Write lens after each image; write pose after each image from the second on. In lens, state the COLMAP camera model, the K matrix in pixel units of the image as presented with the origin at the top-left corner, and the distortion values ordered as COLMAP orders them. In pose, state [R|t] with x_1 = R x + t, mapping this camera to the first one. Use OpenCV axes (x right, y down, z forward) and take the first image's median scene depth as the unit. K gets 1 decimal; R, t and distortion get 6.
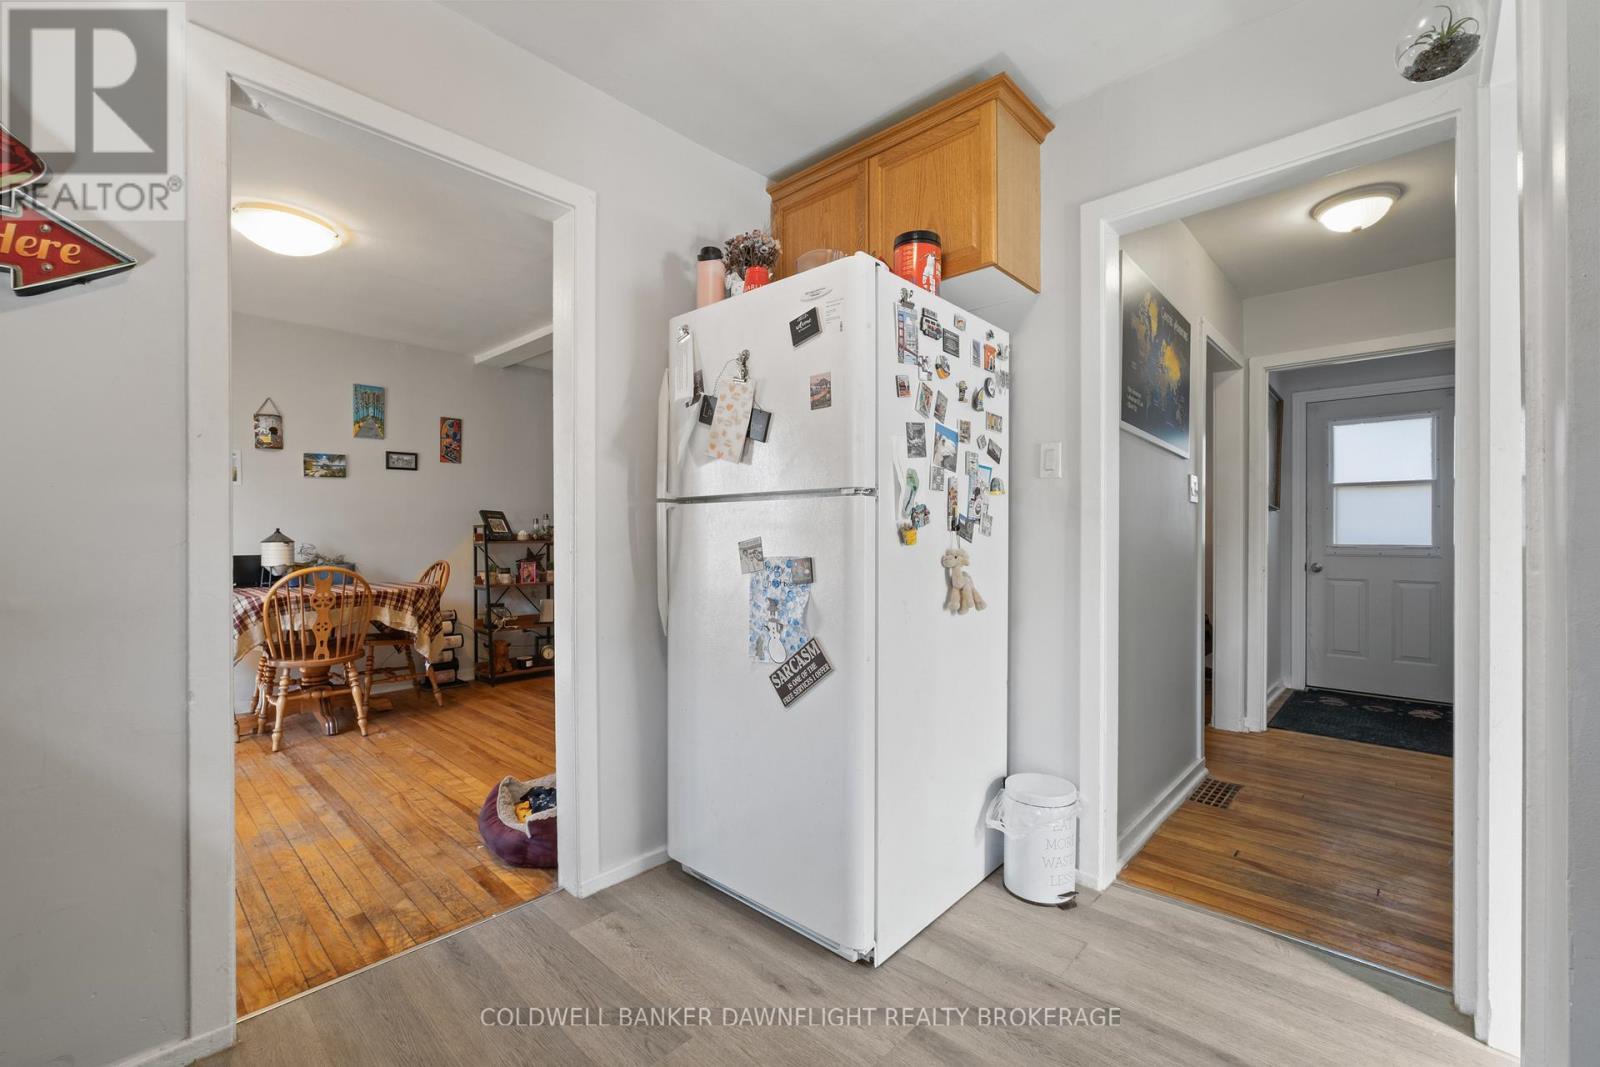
lens RADIAL K [[673.7, 0, 800.9], [0, 673.7, 534.5], [0, 0, 1]] dist [-0.002248, 0.001306]
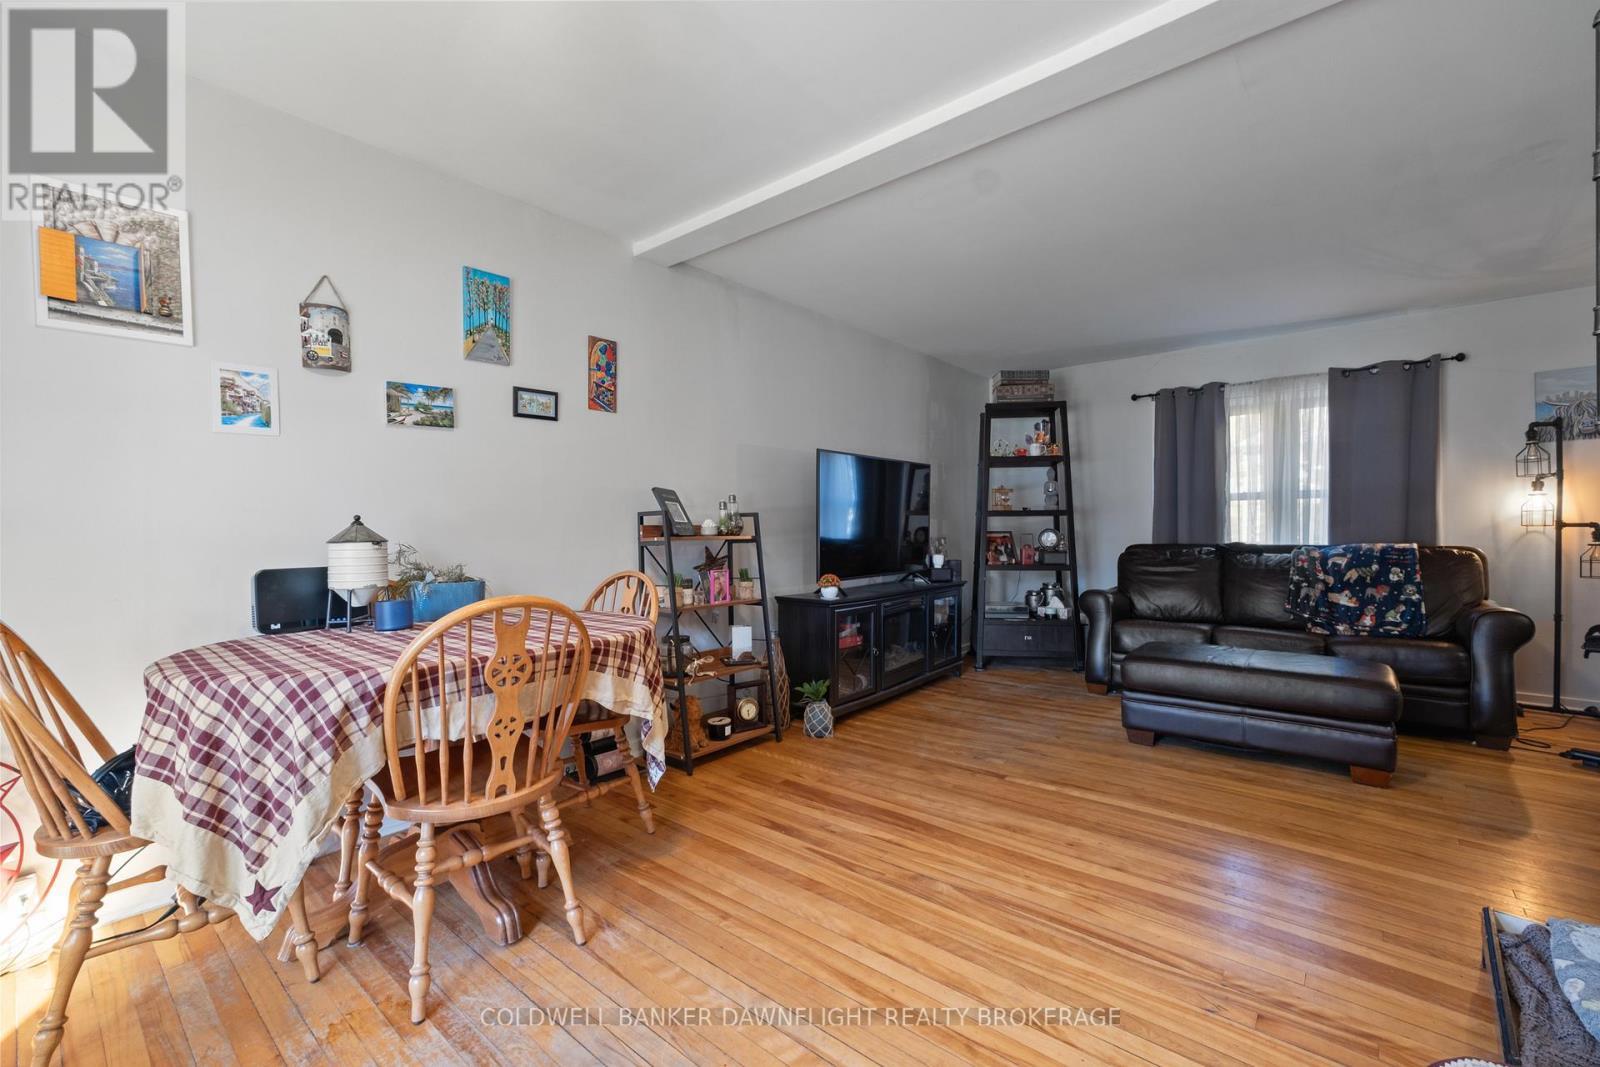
lens RADIAL K [[673.7, 0, 800.1], [0, 673.7, 535.0], [0, 0, 1]] dist [-0.002248, 0.001306]
pose [[0.998765, -0.009759, 0.048714, -0.444301], [0.009284, 0.999907, 0.009949, 0.003401], [-0.048806, -0.009485, 0.998763, 0.446460]]
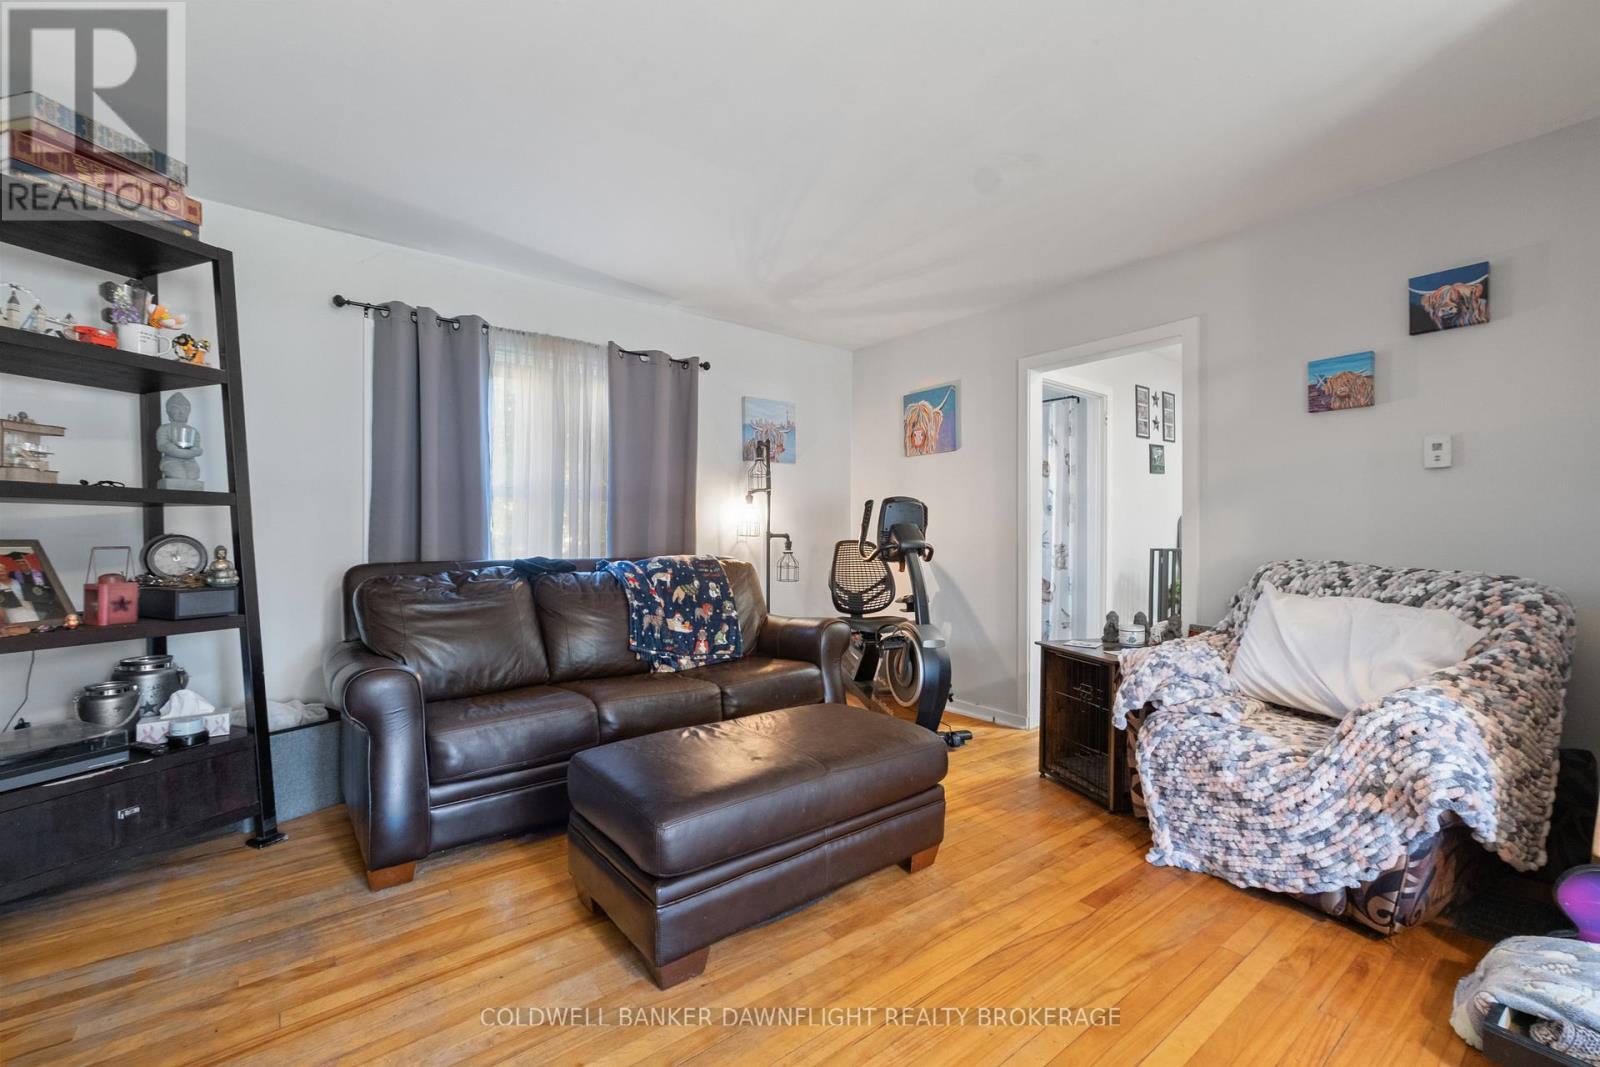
lens RADIAL K [[673.7, 0, 800.3], [0, 673.7, 533.5], [0, 0, 1]] dist [-0.002248, 0.001306]
pose [[0.150717, 0.001332, 0.988576, -0.390904], [-0.005347, 0.999986, -0.000532, 0.004941], [-0.988563, -0.005206, 0.150722, 0.966067]]
